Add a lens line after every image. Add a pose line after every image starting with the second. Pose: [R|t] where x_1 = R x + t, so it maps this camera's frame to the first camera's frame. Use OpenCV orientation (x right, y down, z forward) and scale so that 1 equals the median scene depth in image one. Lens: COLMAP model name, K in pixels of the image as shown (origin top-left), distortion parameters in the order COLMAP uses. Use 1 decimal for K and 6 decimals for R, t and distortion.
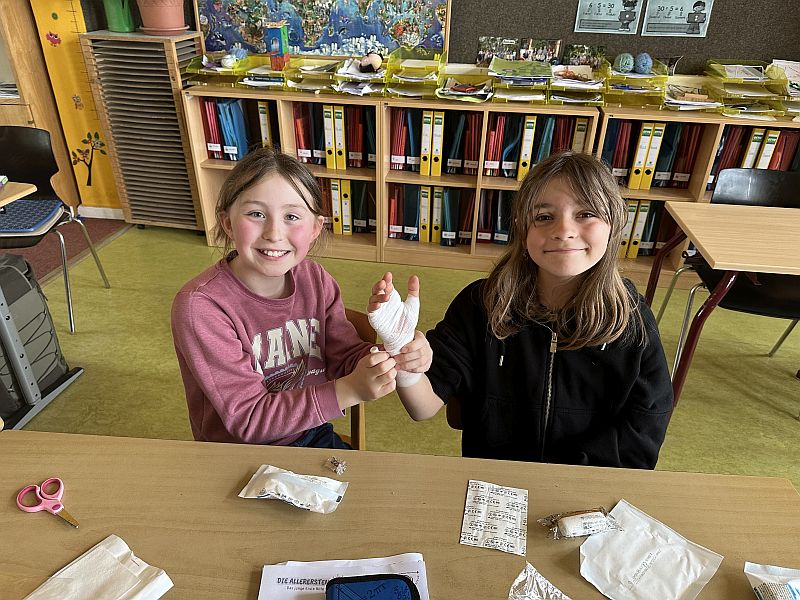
lens RADIAL K [[545.9, 0, 402.5], [0, 545.9, 297.2], [0, 0, 1]] dist [0.002791, -0.041318]
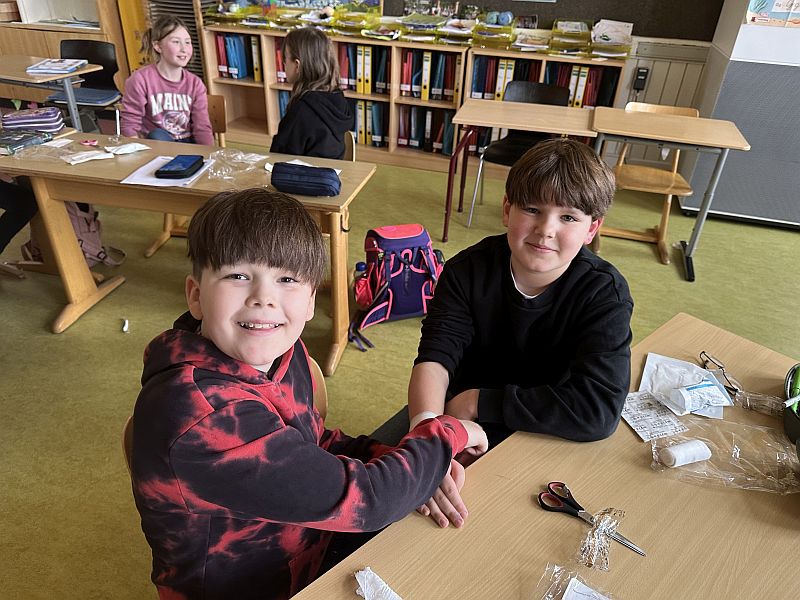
lens RADIAL K [[558.2, 0, 400.0], [0, 558.2, 300.0], [0, 0, 1]] dist [-0.048151, -0.003472]
pose [[0.991124, 0.093044, -0.094958, 0.341628], [-0.090383, 0.995394, 0.031965, 0.266663], [0.097494, -0.023098, 0.994968, -0.455540]]
